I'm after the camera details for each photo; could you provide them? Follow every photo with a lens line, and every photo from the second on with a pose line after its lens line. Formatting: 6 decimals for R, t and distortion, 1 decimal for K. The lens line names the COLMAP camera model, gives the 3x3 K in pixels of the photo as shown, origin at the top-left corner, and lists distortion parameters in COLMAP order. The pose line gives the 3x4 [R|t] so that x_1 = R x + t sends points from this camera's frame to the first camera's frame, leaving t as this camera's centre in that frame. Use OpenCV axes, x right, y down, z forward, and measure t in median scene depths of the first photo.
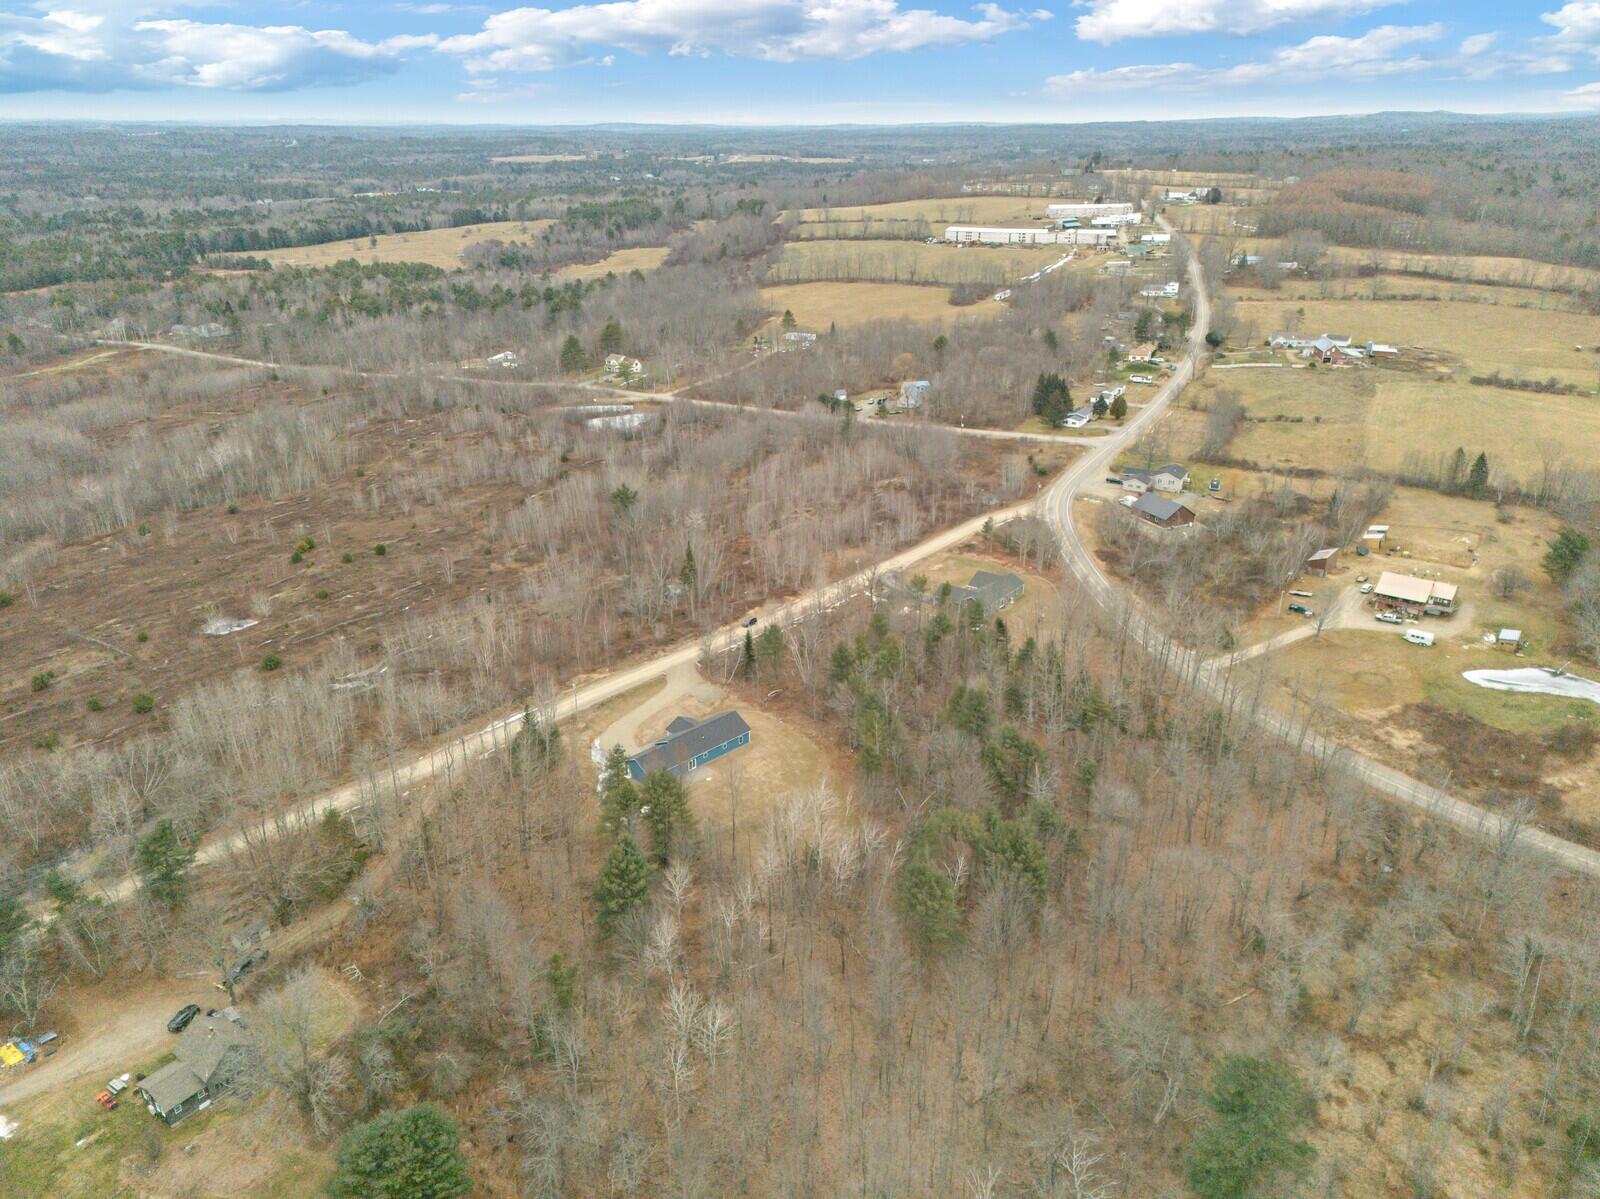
lens RADIAL K [[1137.5, 0, 799.0], [0, 1137.5, 613.5], [0, 0, 1]] dist [0.013753, -0.015535]
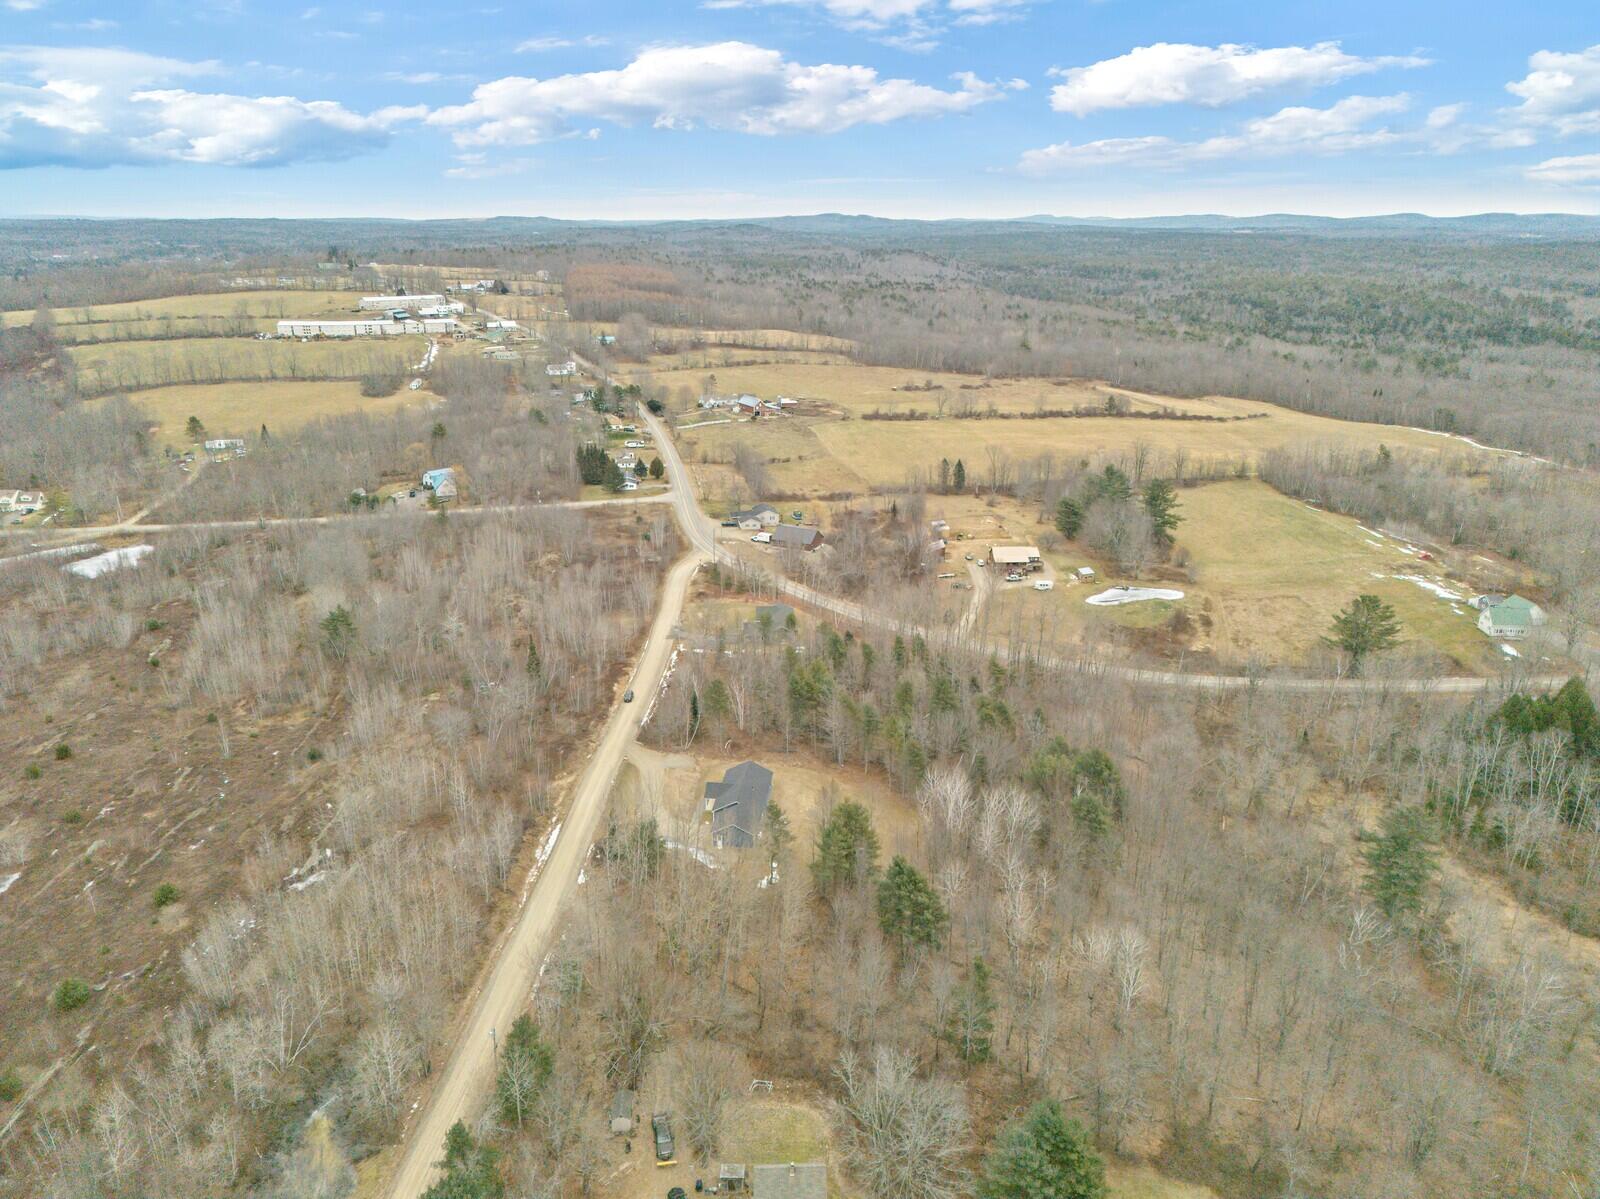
lens RADIAL K [[1110.2, 0, 807.0], [0, 1110.2, 588.0], [0, 0, 1]] dist [0.016104, -0.013483]
pose [[0.739177, -0.189432, 0.646322, -0.240756], [0.245600, 0.969366, 0.003229, -0.022215], [-0.627134, 0.156350, 0.763058, 0.056778]]
